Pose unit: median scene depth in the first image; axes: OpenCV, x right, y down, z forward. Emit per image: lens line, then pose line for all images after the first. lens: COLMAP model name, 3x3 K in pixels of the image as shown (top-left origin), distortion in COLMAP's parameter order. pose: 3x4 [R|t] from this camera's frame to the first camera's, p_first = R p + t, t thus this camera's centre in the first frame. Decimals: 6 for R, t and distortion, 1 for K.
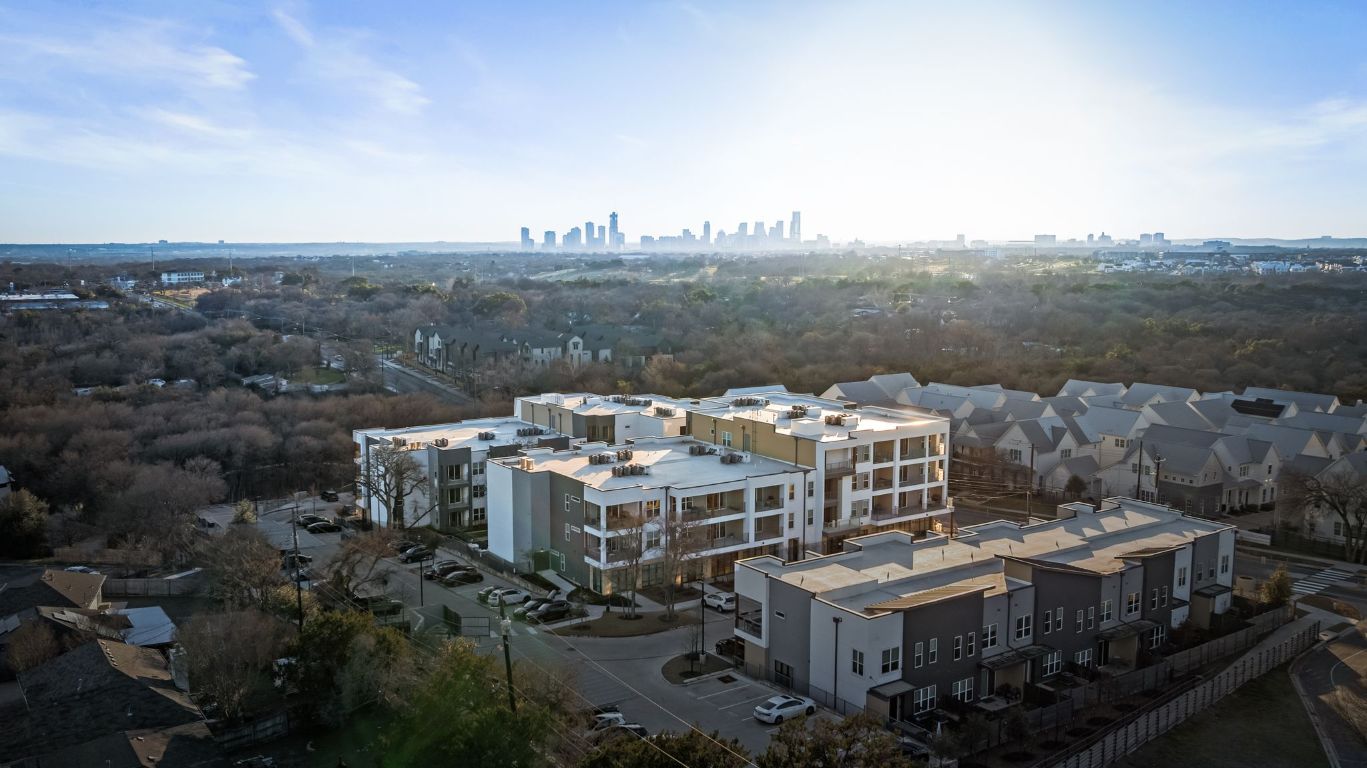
lens RADIAL K [[1124.3, 0, 680.4], [0, 1124.3, 391.4], [0, 0, 1]] dist [-0.007551, -0.010637]
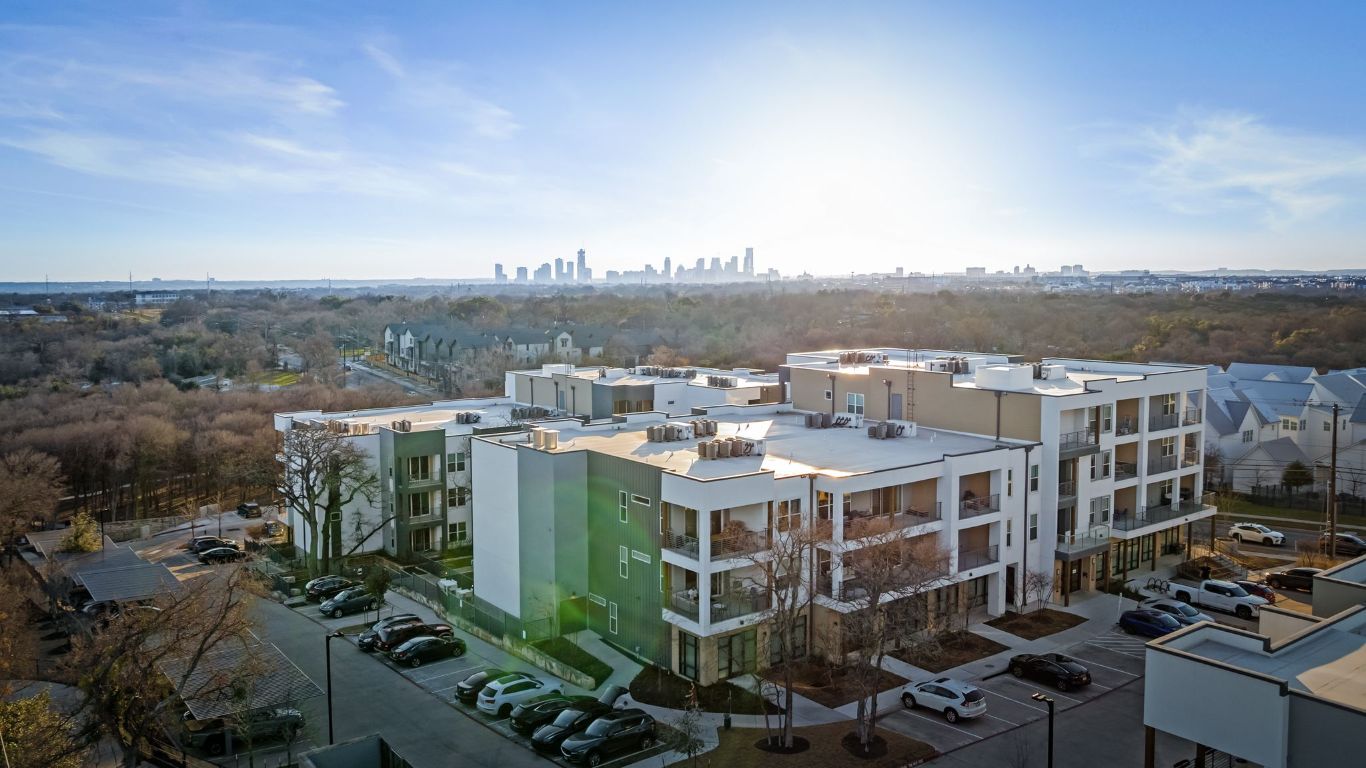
lens RADIAL K [[1024.4, 0, 686.8], [0, 1024.4, 372.9], [0, 0, 1]] dist [-0.016432, -0.003569]
pose [[0.998943, -0.010048, 0.044845, -0.075522], [0.011930, 0.999050, -0.041904, 0.045769], [-0.044381, 0.042394, 0.998115, 0.416831]]
